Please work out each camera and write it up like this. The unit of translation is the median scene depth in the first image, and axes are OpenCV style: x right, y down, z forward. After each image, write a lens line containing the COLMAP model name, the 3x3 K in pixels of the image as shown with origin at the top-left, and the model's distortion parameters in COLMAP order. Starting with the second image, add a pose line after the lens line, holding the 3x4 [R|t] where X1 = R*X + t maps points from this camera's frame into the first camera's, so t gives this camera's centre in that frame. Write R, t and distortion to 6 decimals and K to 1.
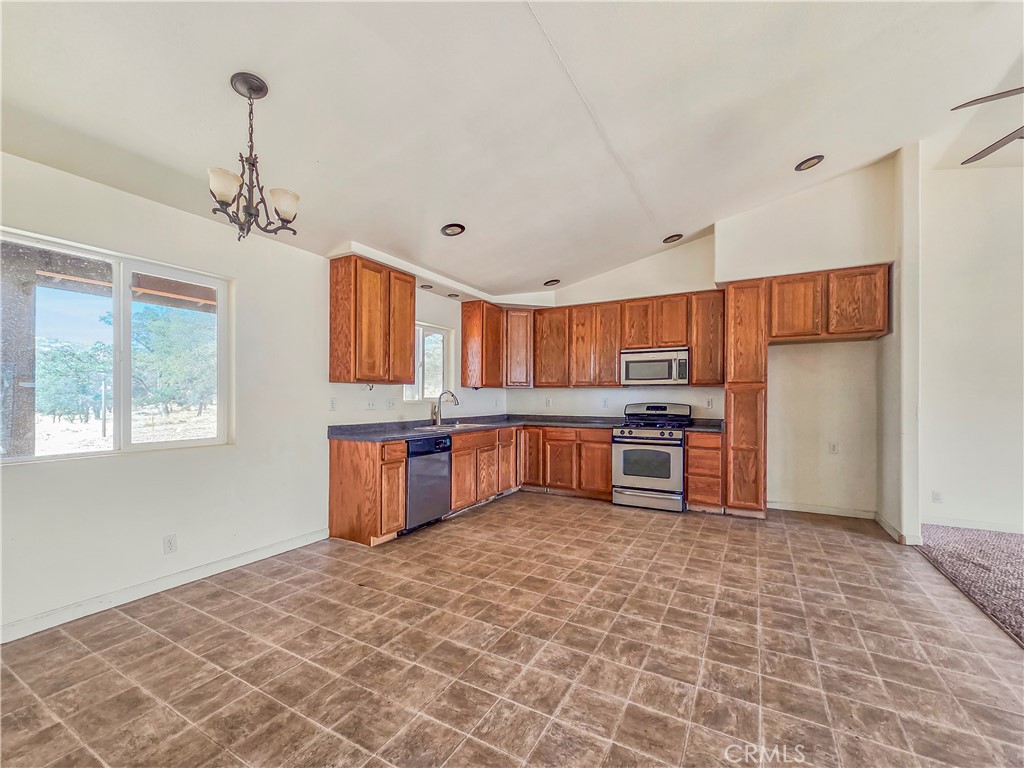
lens RADIAL K [[434.8, 0, 511.0], [0, 434.8, 397.4], [0, 0, 1]] dist [-0.000239, -0.000041]
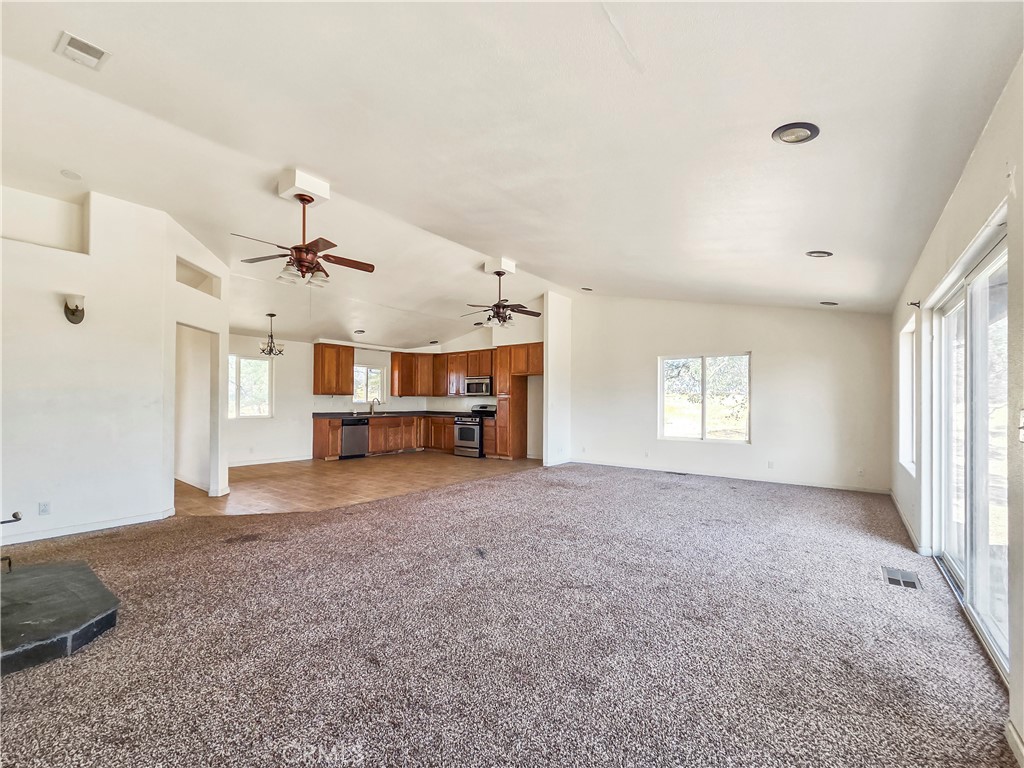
lens RADIAL K [[434.8, 0, 511.0], [0, 434.8, 397.4], [0, 0, 1]] dist [-0.000239, -0.000041]
pose [[0.987950, 0.003953, -0.154721, 0.860146], [-0.005455, 0.999942, -0.009286, -0.002416], [0.154675, 0.010018, 0.987915, -1.006622]]
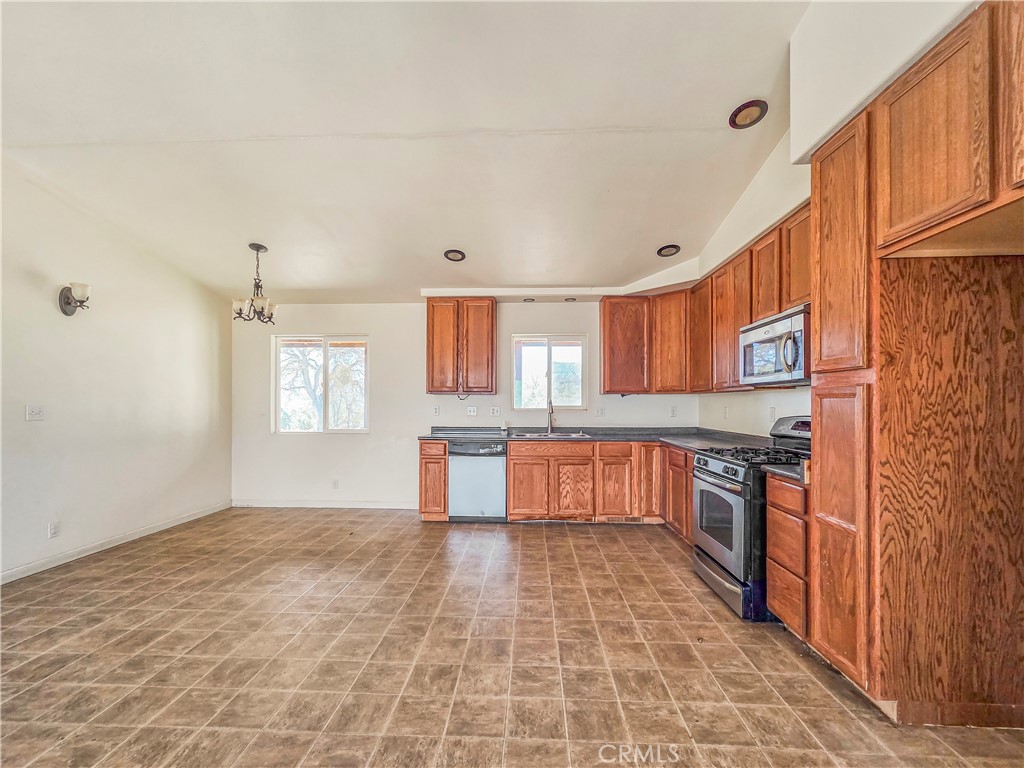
lens RADIAL K [[437.5, 0, 513.2], [0, 437.5, 401.8], [0, 0, 1]] dist [0.002761, -0.000218]
pose [[0.451642, -0.007174, -0.892170, 0.749519], [0.000122, 0.999968, -0.007979, -0.000391], [0.892199, 0.003495, 0.451629, 0.502618]]
